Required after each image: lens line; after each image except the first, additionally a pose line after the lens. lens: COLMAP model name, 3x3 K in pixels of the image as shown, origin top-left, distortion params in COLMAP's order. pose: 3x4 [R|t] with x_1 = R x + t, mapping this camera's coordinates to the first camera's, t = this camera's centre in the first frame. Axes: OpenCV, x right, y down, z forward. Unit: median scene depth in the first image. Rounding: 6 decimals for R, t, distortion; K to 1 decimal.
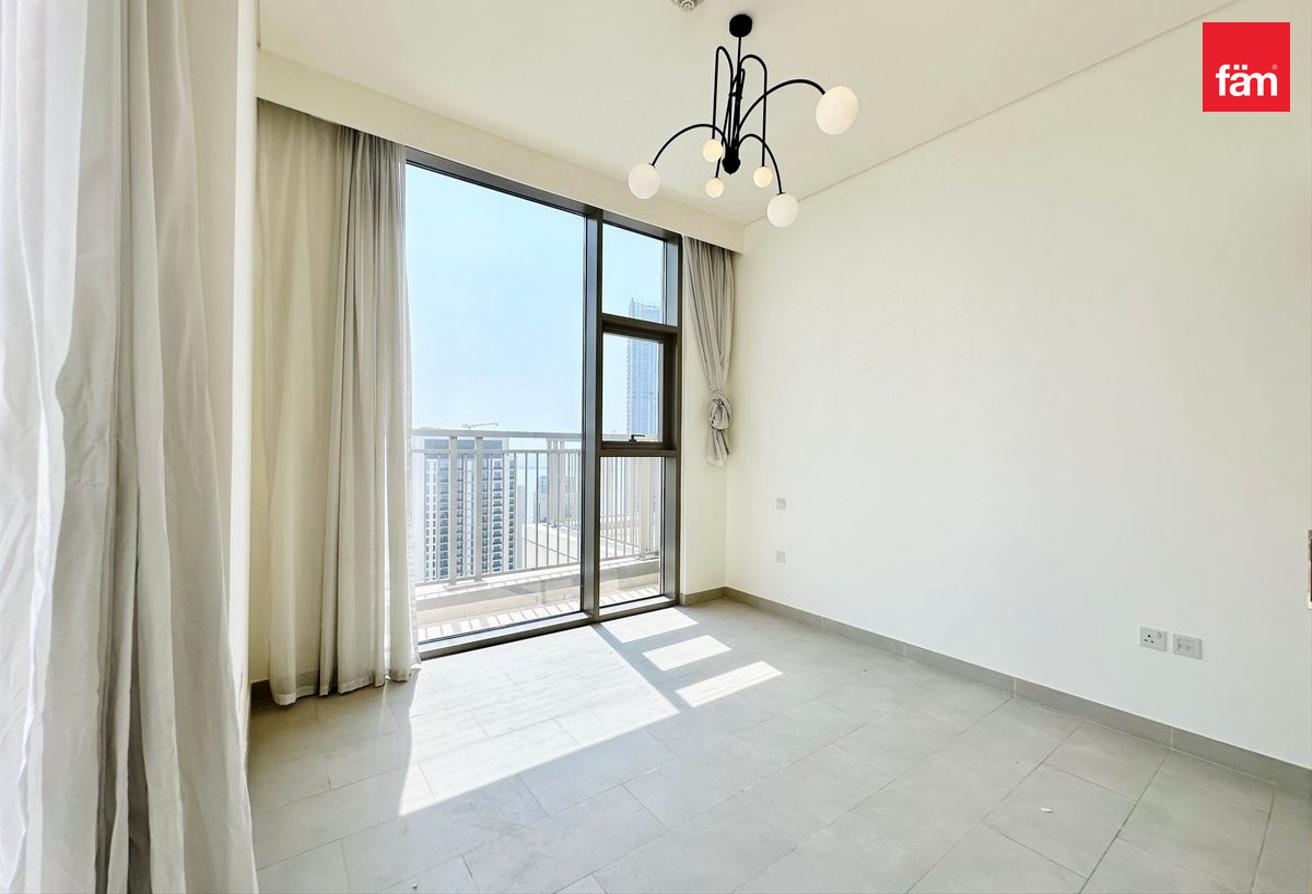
lens RADIAL K [[526.9, 0, 656.0], [0, 526.9, 447.0], [0, 0, 1]] dist [-0.003228, 0.000407]
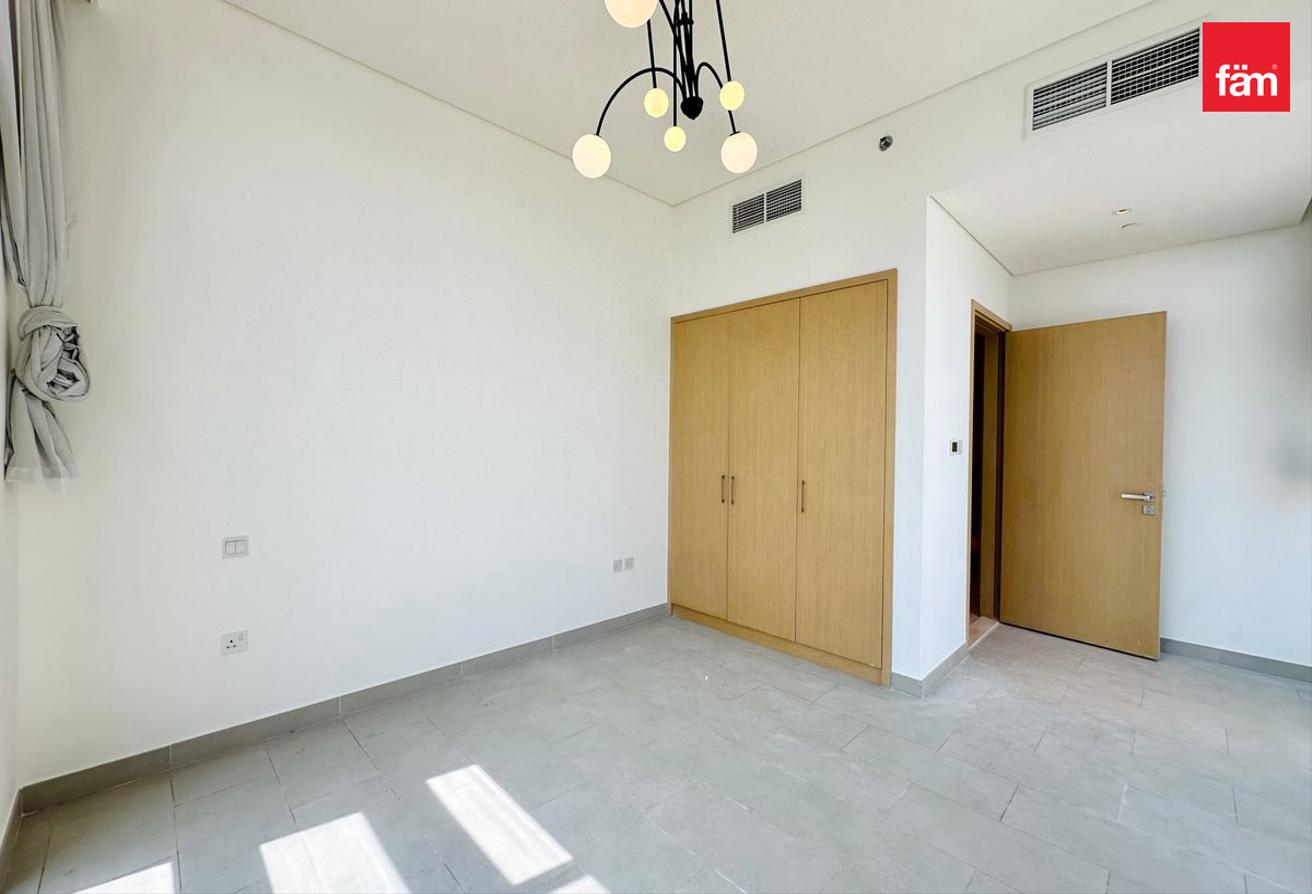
lens RADIAL K [[526.9, 0, 656.0], [0, 526.9, 447.0], [0, 0, 1]] dist [-0.003228, 0.000407]
pose [[-0.138929, -0.017422, 0.990149, -0.519795], [-0.012556, 0.999796, 0.015830, -0.015198], [-0.990223, -0.010233, -0.139119, 0.911280]]
